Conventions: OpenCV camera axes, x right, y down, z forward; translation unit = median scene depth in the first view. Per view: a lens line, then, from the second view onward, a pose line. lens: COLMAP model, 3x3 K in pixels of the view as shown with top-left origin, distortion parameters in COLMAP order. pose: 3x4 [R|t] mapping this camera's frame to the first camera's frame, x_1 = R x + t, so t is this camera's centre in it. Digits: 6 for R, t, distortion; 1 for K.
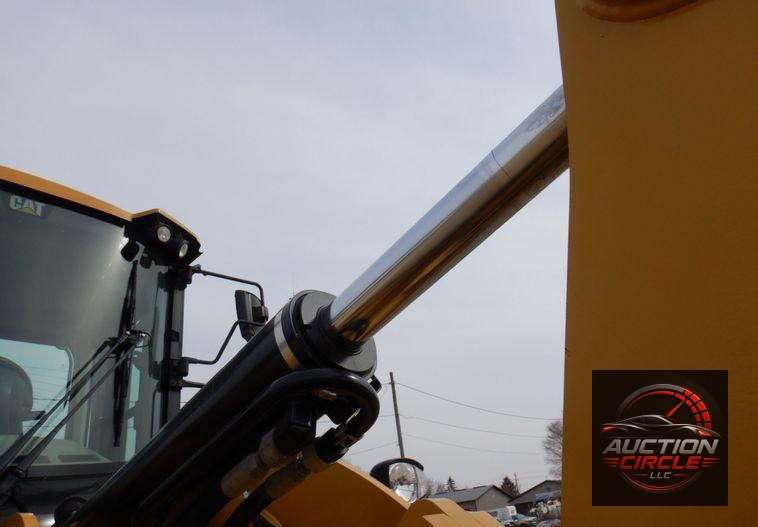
lens RADIAL K [[530.4, 0, 378.3], [0, 530.4, 284.7], [0, 0, 1]] dist [-0.005958, 0.000831]
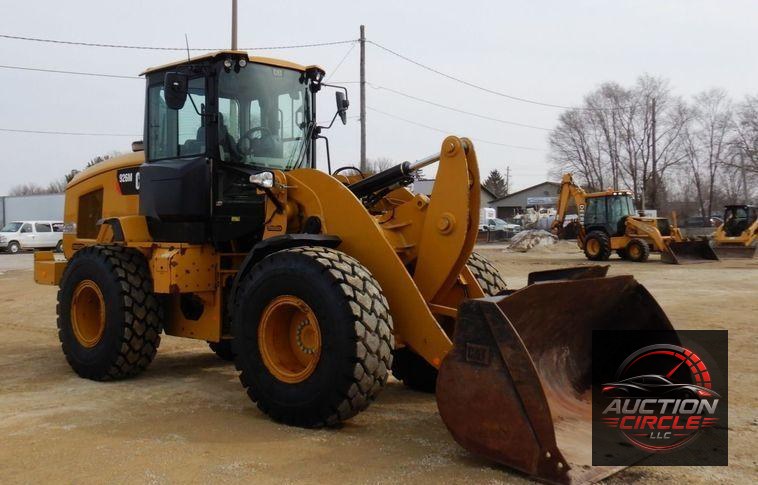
lens RADIAL K [[842.4, 0, 379.0], [0, 842.4, 242.5], [0, 0, 1]] dist [-0.018767, -0.003086]
pose [[0.989306, 0.111661, 0.093834, -0.013799], [-0.141601, 0.889507, 0.434426, -0.037725], [-0.034958, -0.443067, 0.895807, -0.092136]]
